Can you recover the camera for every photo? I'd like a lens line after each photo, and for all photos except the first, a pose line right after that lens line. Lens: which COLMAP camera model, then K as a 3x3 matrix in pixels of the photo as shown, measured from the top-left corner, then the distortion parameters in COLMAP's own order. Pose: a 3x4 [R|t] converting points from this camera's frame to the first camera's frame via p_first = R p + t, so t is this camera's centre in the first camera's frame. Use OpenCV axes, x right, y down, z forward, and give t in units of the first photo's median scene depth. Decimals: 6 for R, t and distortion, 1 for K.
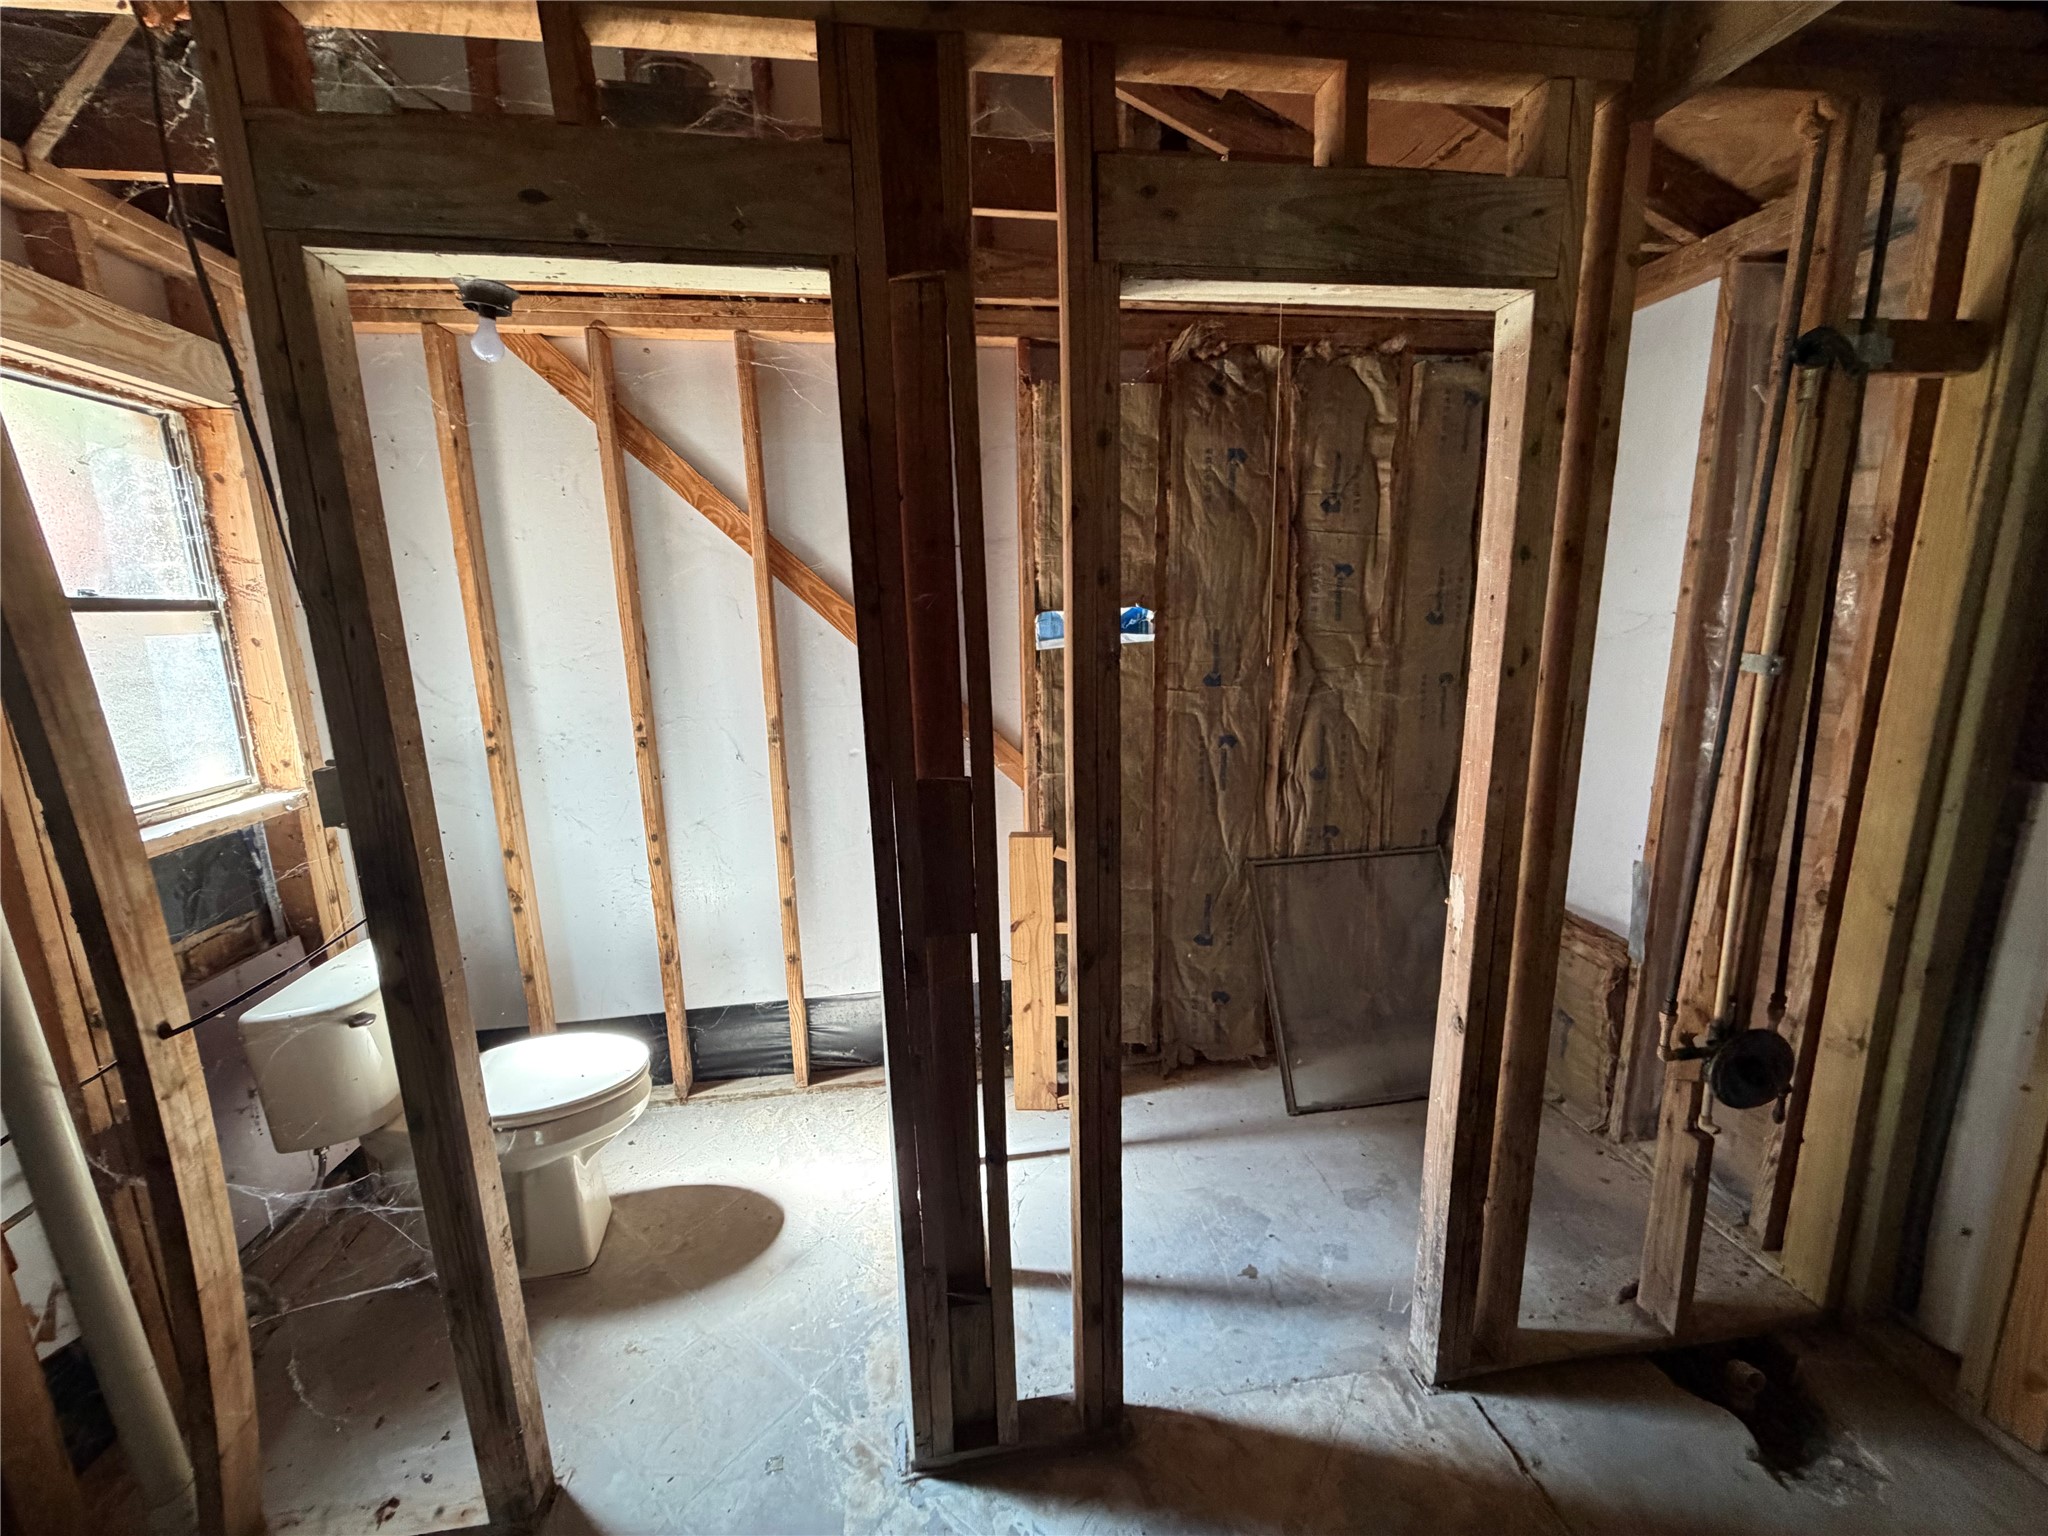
lens RADIAL K [[814.0, 0, 1024.0], [0, 814.0, 774.2], [0, 0, 1]] dist [0.000802, -0.001010]
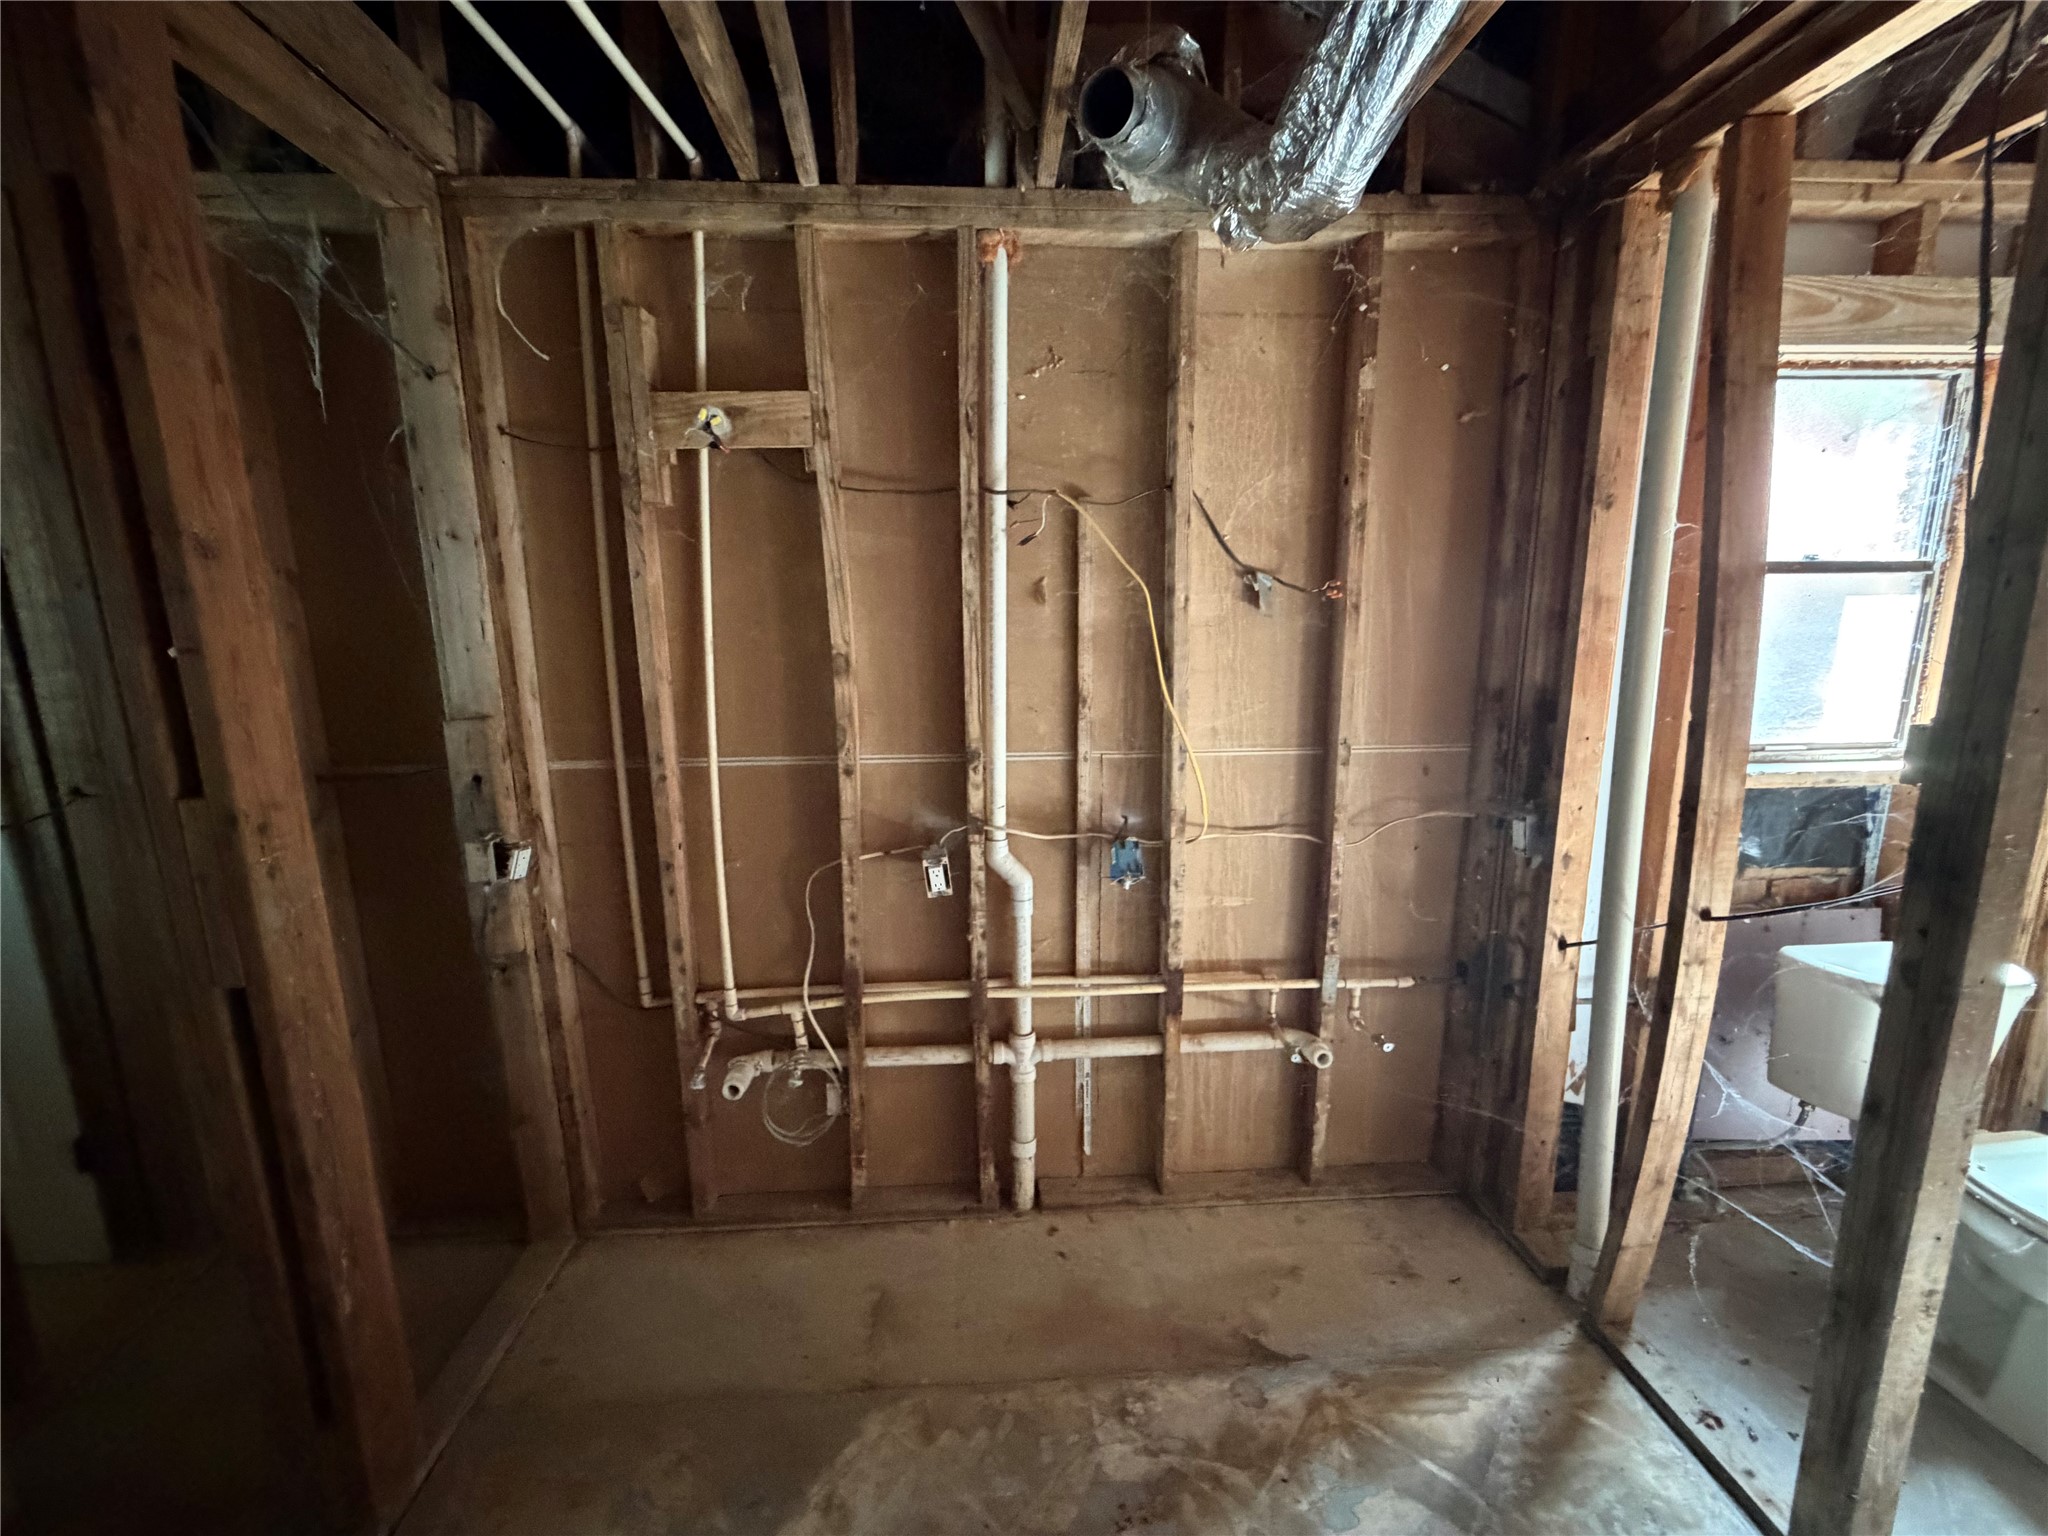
lens RADIAL K [[814.0, 0, 1016.0], [0, 814.0, 763.2], [0, 0, 1]] dist [0.000802, -0.001010]
pose [[-0.070501, 0.200810, -0.977090, 0.128840], [-0.181943, 0.960507, 0.210530, 0.022037], [0.980778, 0.192617, -0.031181, -0.016859]]
